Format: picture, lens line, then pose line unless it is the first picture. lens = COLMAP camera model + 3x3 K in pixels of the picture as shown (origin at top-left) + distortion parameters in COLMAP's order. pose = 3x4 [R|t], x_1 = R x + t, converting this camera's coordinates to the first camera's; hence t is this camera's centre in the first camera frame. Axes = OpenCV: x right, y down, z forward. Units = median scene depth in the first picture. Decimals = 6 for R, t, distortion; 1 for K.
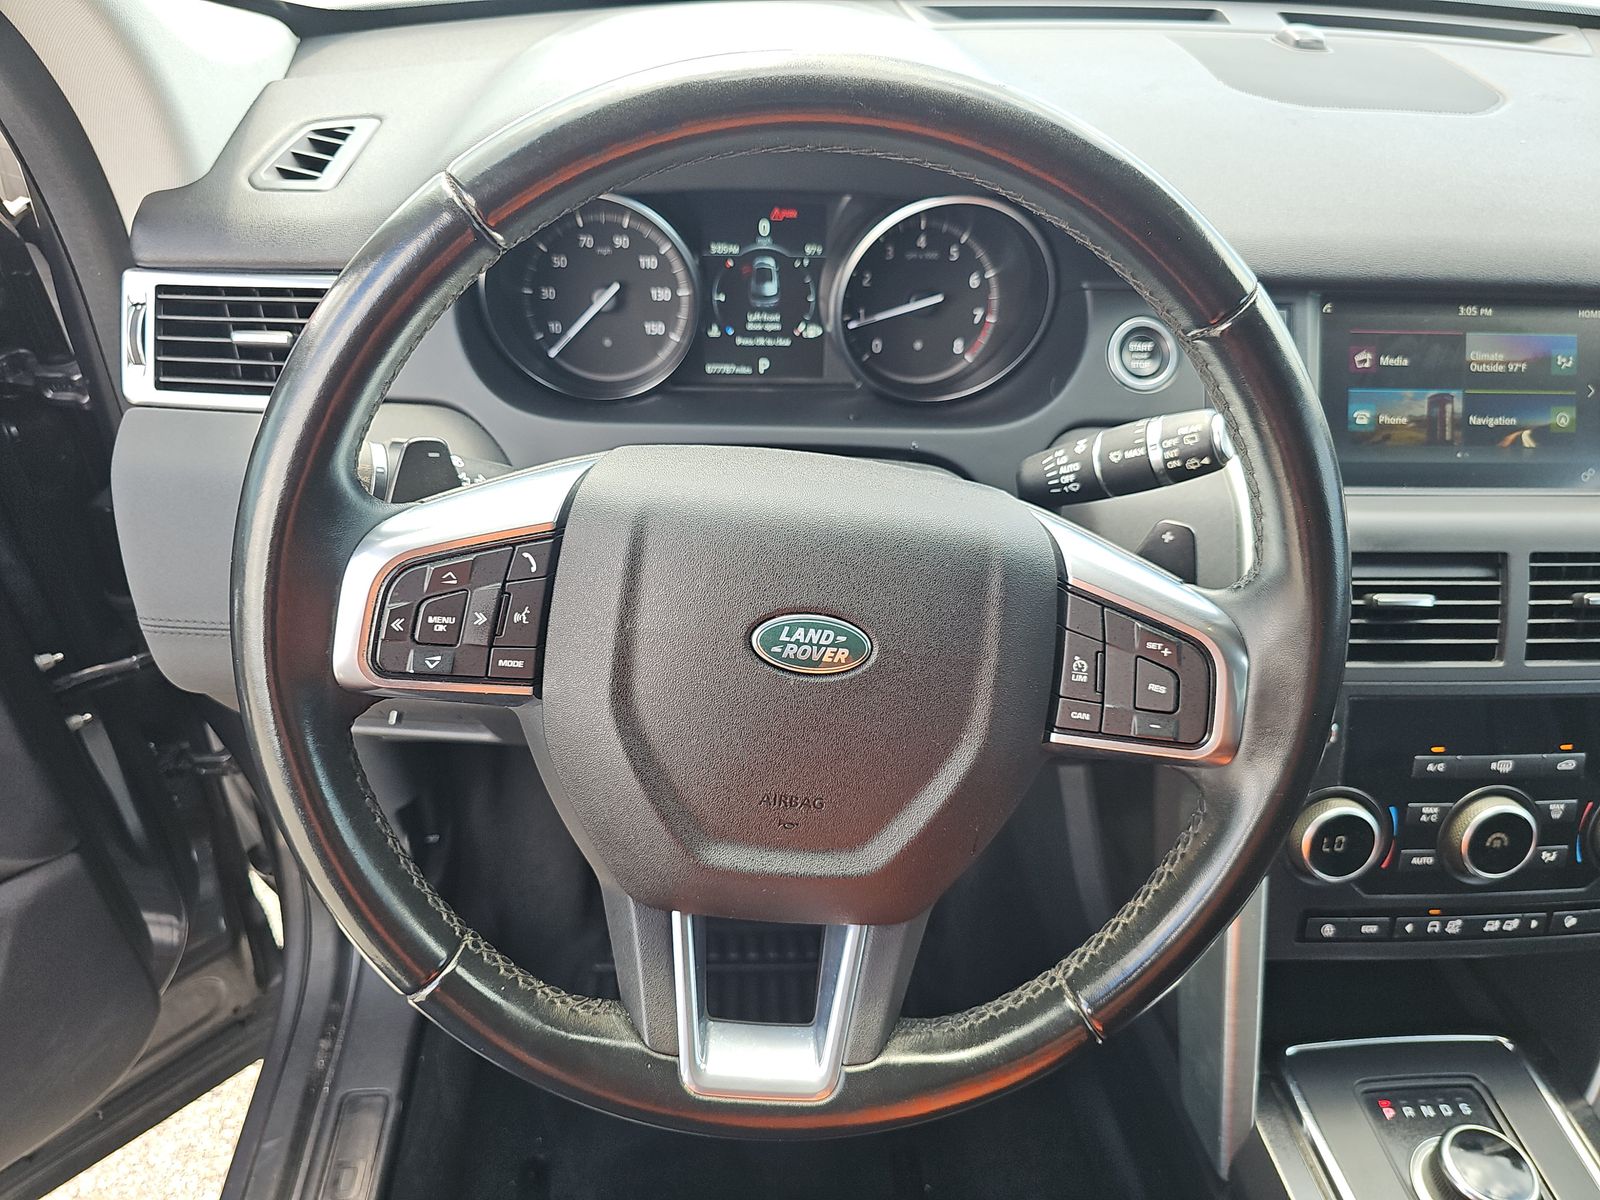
lens RADIAL K [[1051.2, 0, 800.0], [0, 1051.2, 600.0], [0, 0, 1]] dist [0.004541, -0.003078]
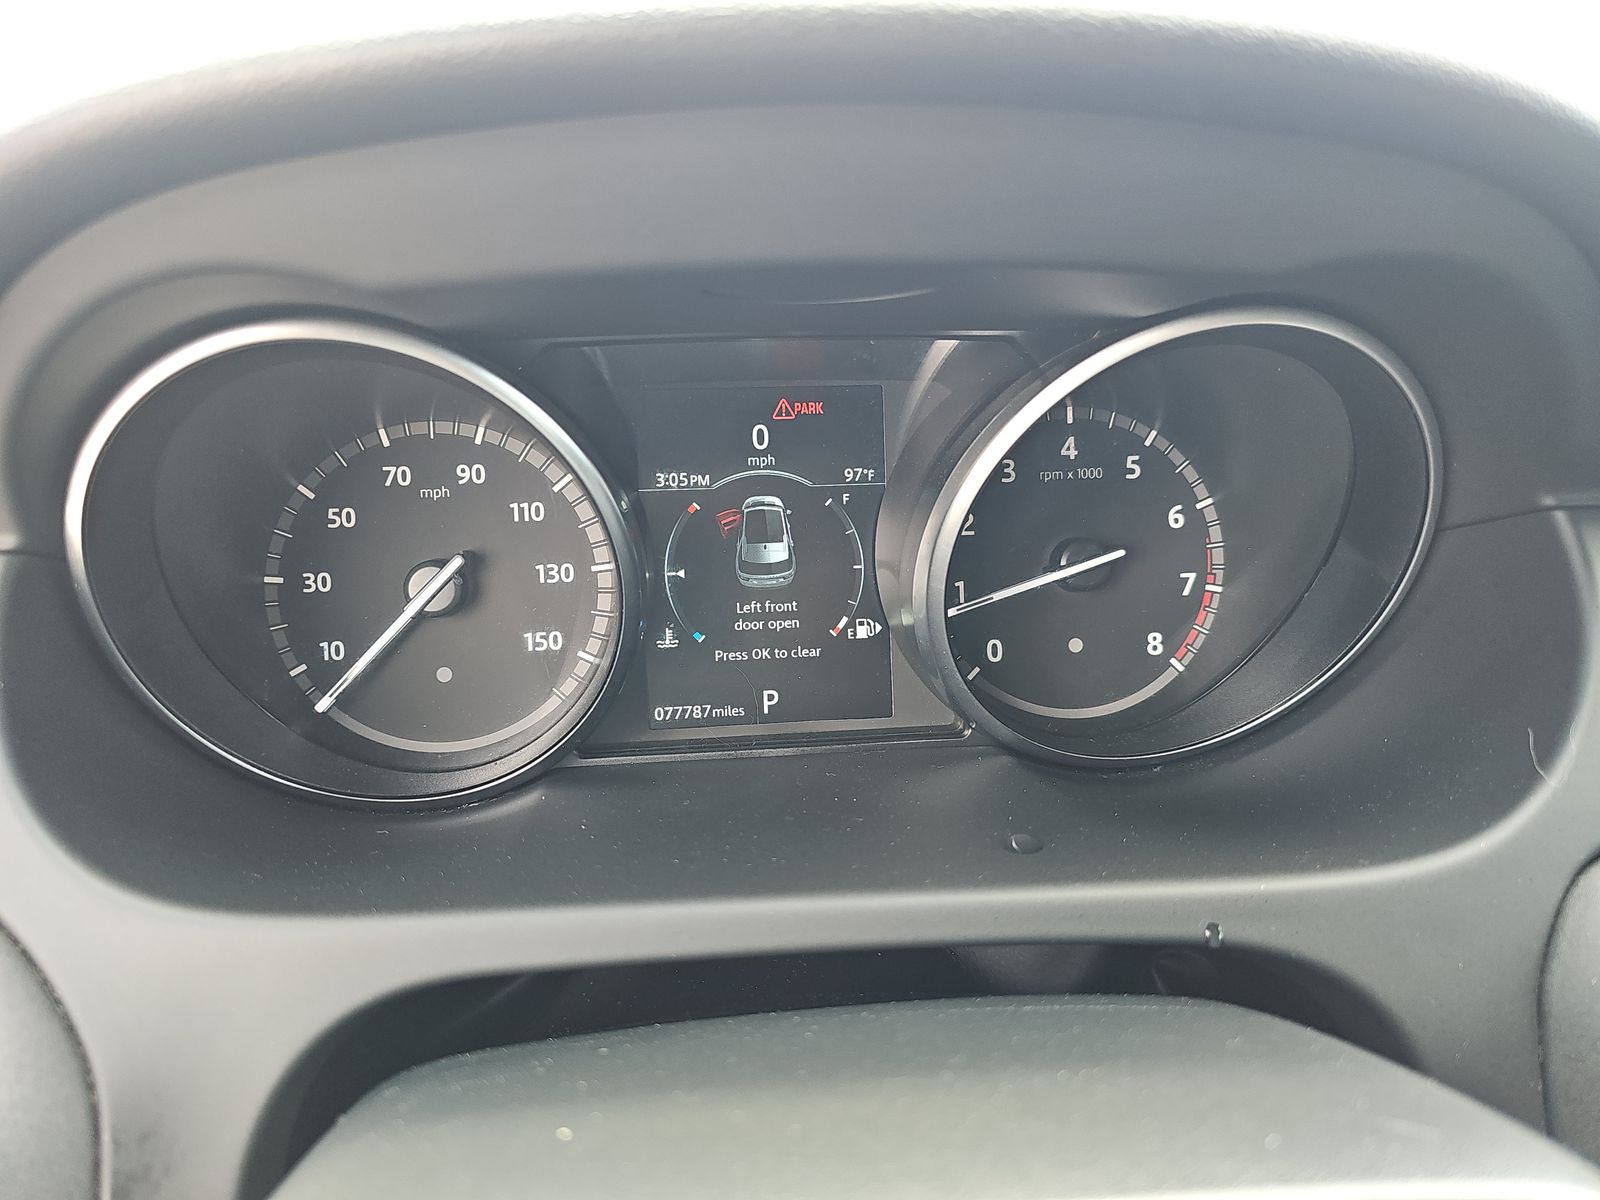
lens RADIAL K [[1051.2, 0, 800.0], [0, 1051.2, 600.0], [0, 0, 1]] dist [0.004541, -0.003078]
pose [[0.997776, -0.051565, 0.042245, -0.040774], [0.060523, 0.966371, -0.249928, -0.151664], [-0.027937, 0.251929, 0.967343, 0.534648]]
